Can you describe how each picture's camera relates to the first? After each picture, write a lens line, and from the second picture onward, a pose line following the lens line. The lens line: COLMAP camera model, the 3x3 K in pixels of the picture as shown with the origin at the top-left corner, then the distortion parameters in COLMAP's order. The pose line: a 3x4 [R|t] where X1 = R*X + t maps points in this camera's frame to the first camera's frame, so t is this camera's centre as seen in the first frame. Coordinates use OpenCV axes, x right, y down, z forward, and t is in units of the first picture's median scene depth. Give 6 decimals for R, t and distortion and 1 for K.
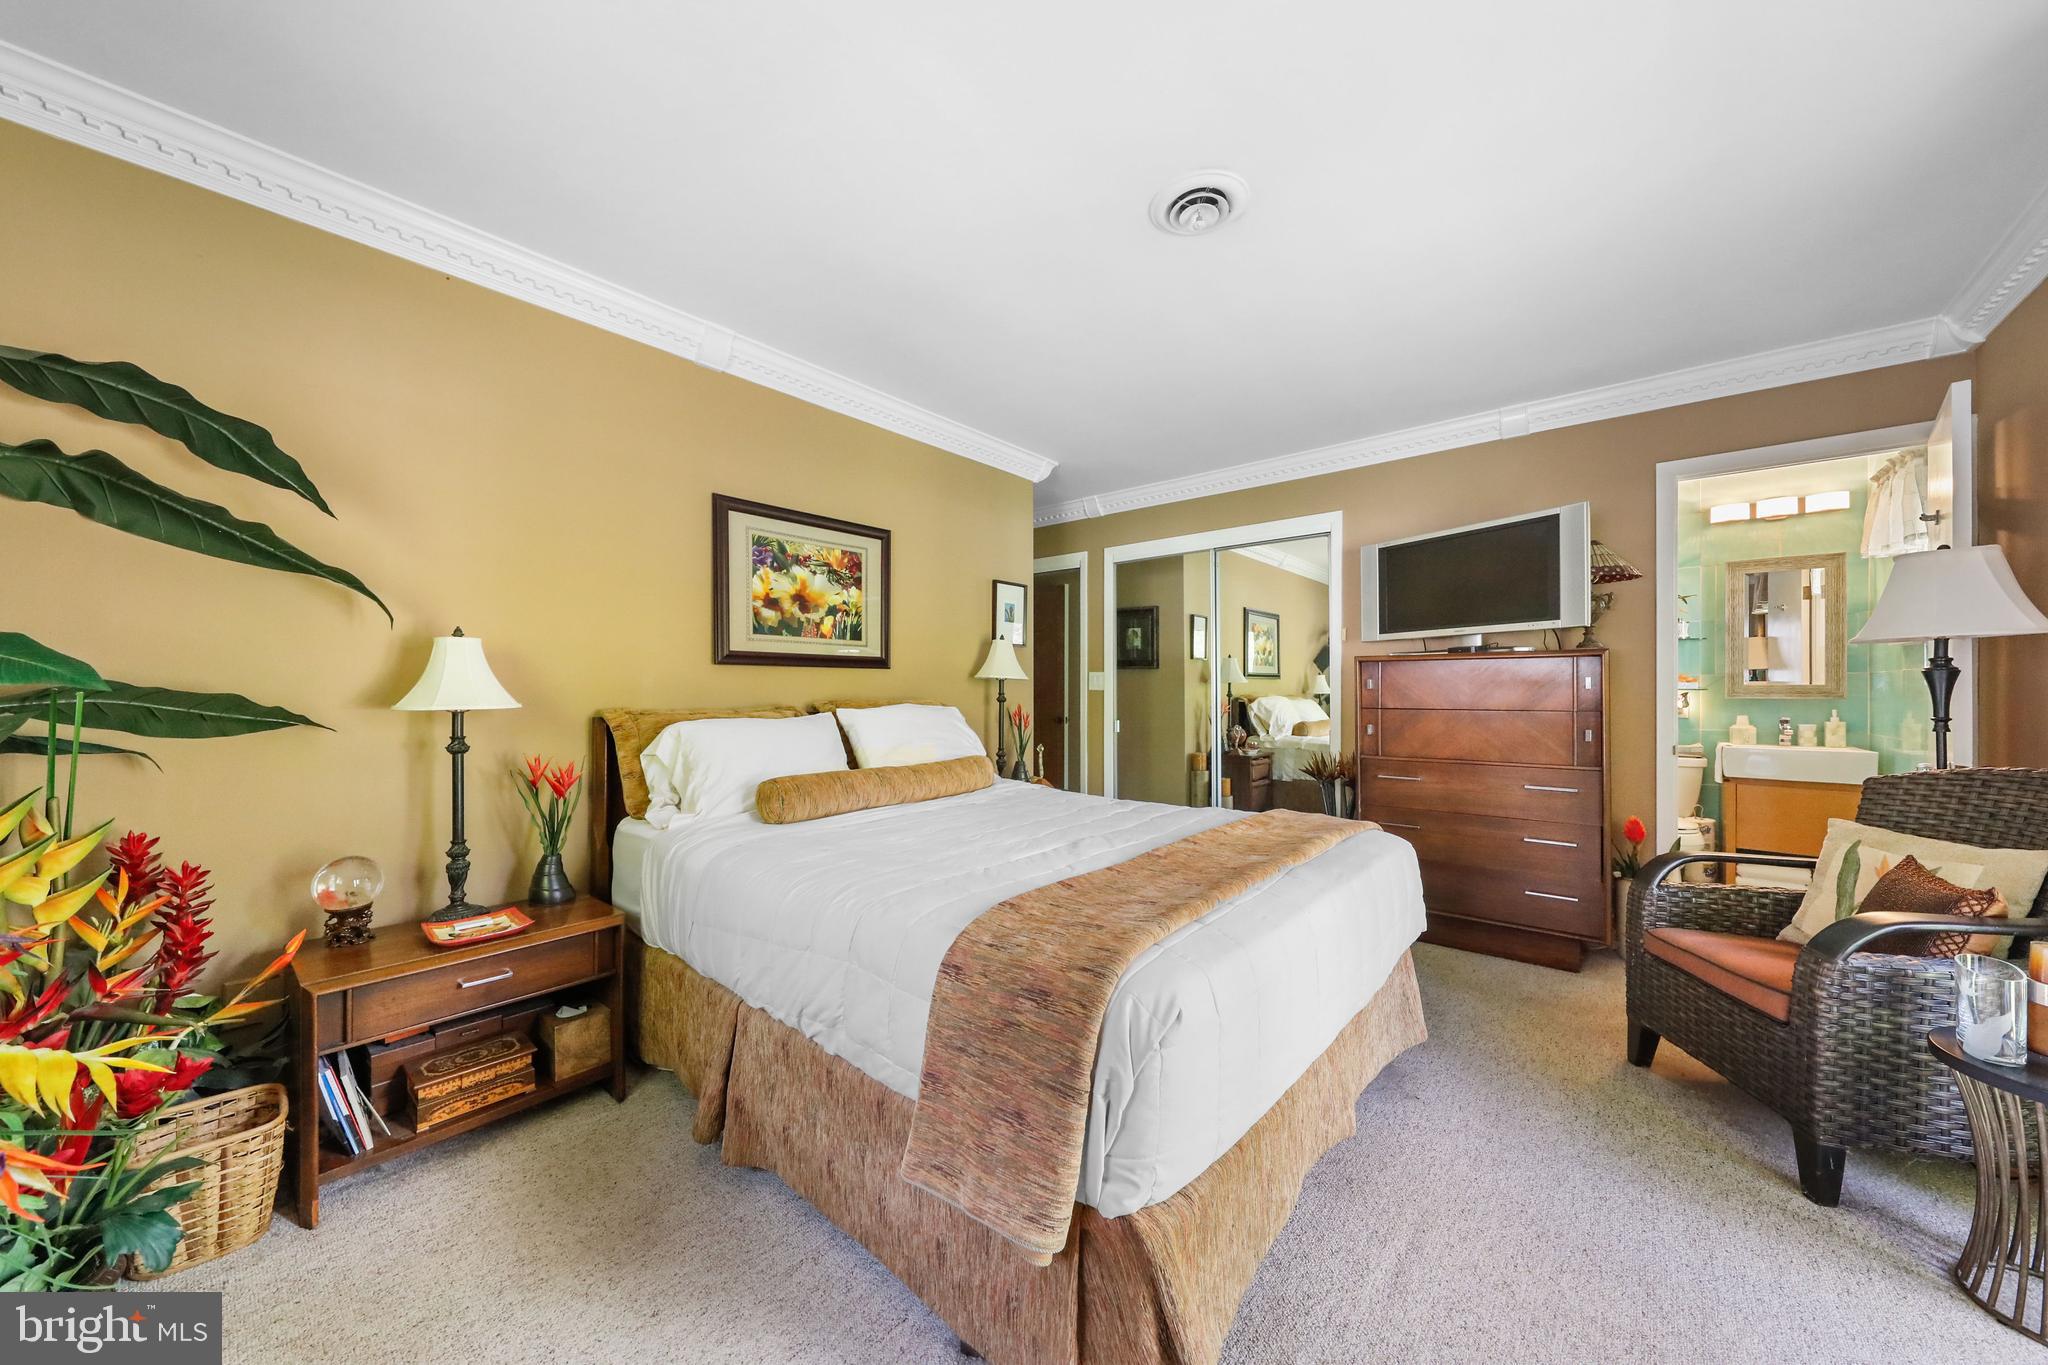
lens RADIAL K [[716.6, 0, 1027.6], [0, 716.6, 689.2], [0, 0, 1]] dist [0.000456, -0.000200]
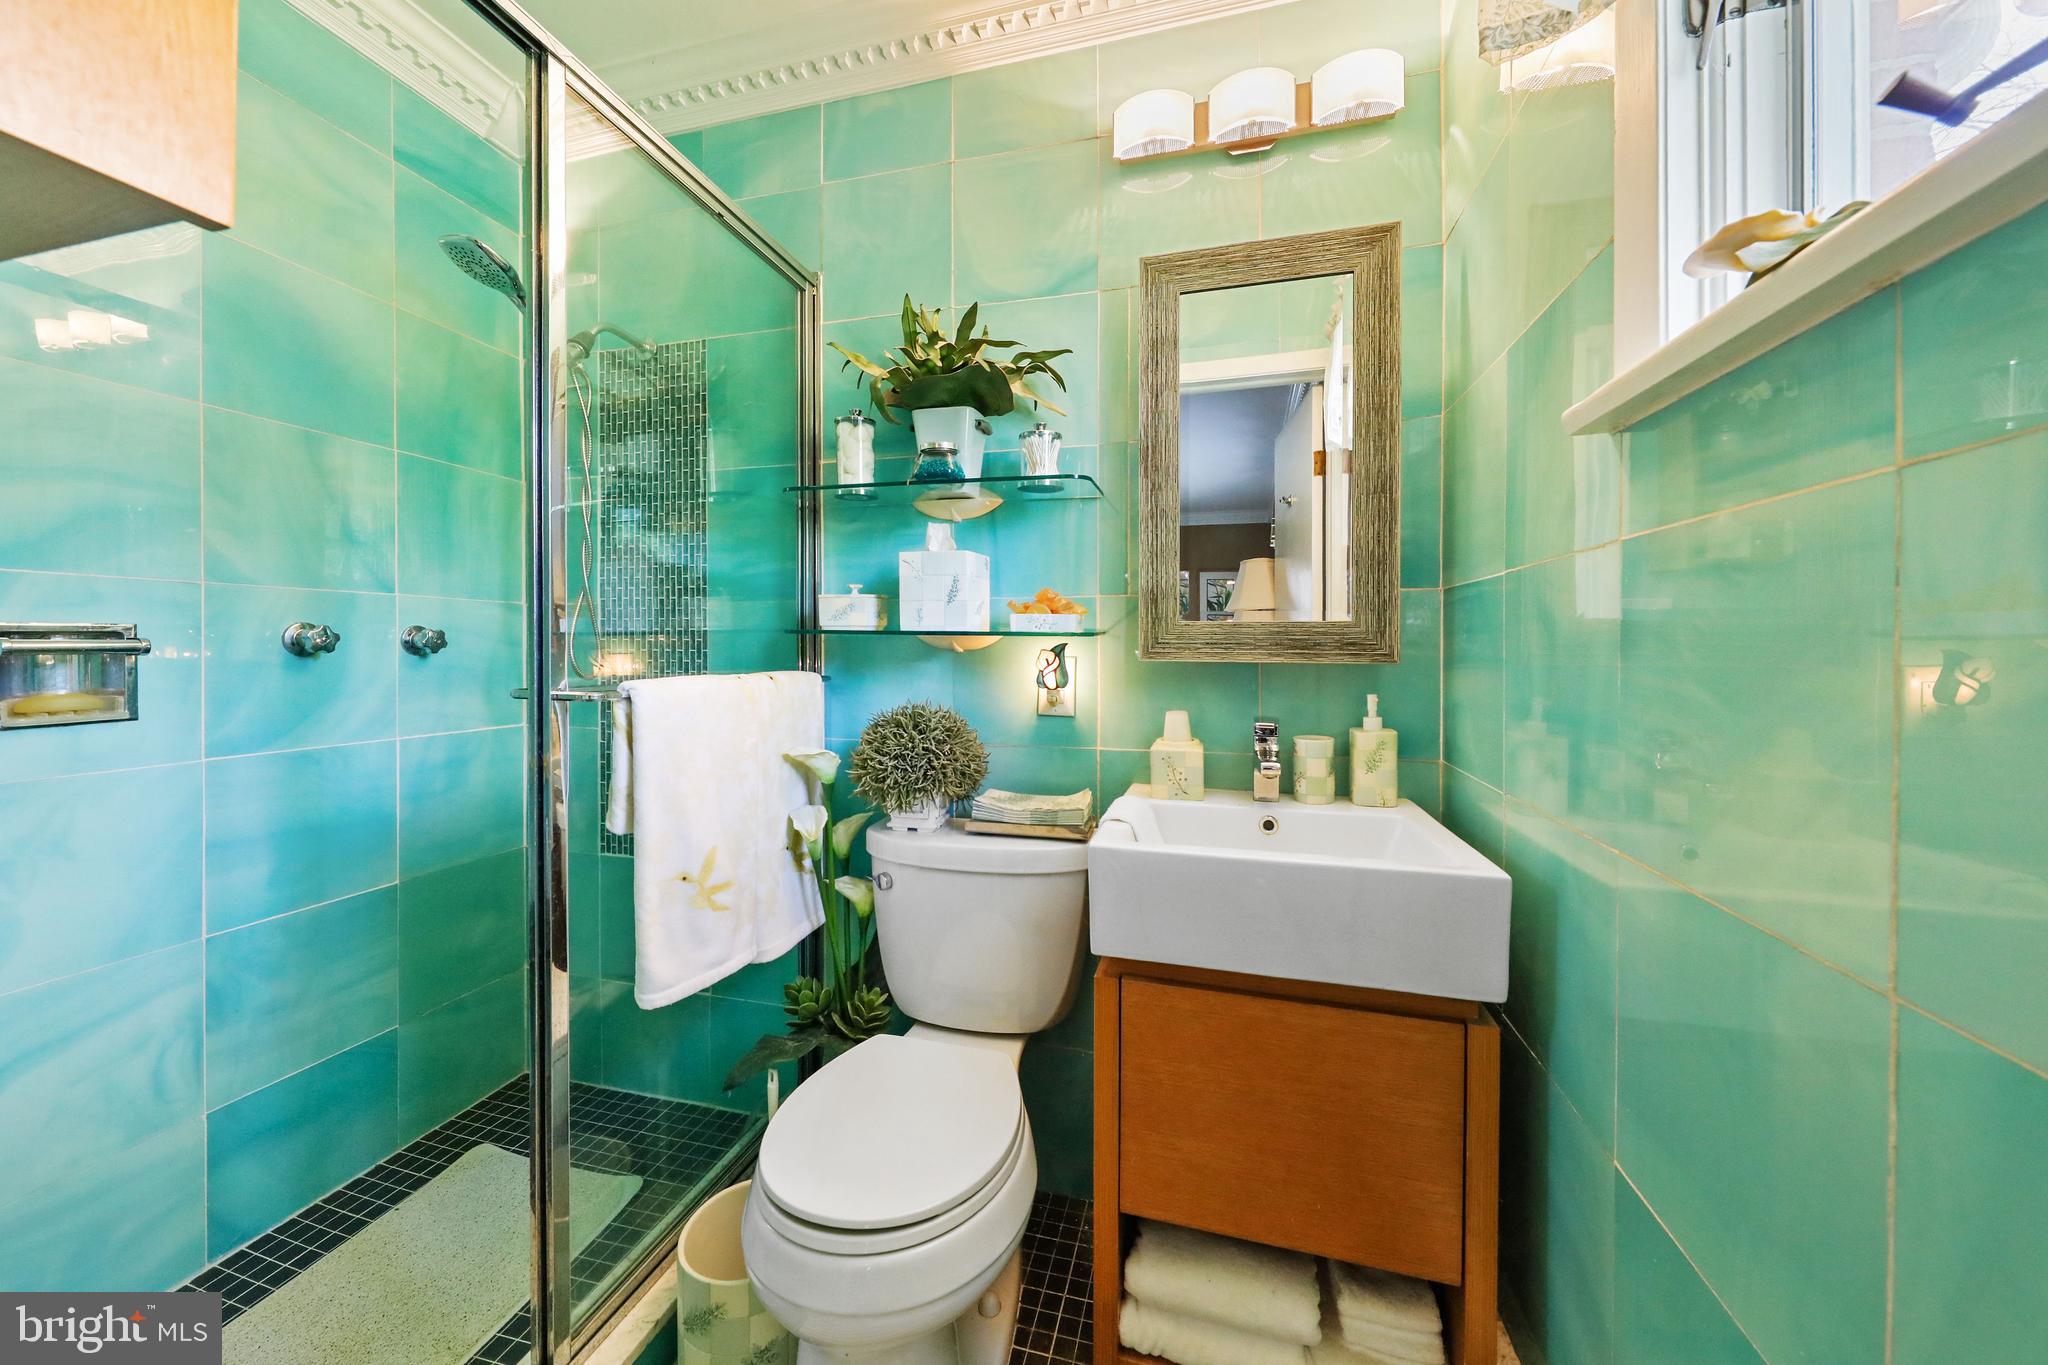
lens RADIAL K [[716.6, 0, 1022.2], [0, 716.6, 649.7], [0, 0, 1]] dist [0.000456, -0.000200]
pose [[0.909915, 0.001459, 0.414792, 0.808569], [-0.001898, 0.999998, 0.000648, 0.007066], [-0.414790, -0.001377, 0.909916, 0.737138]]
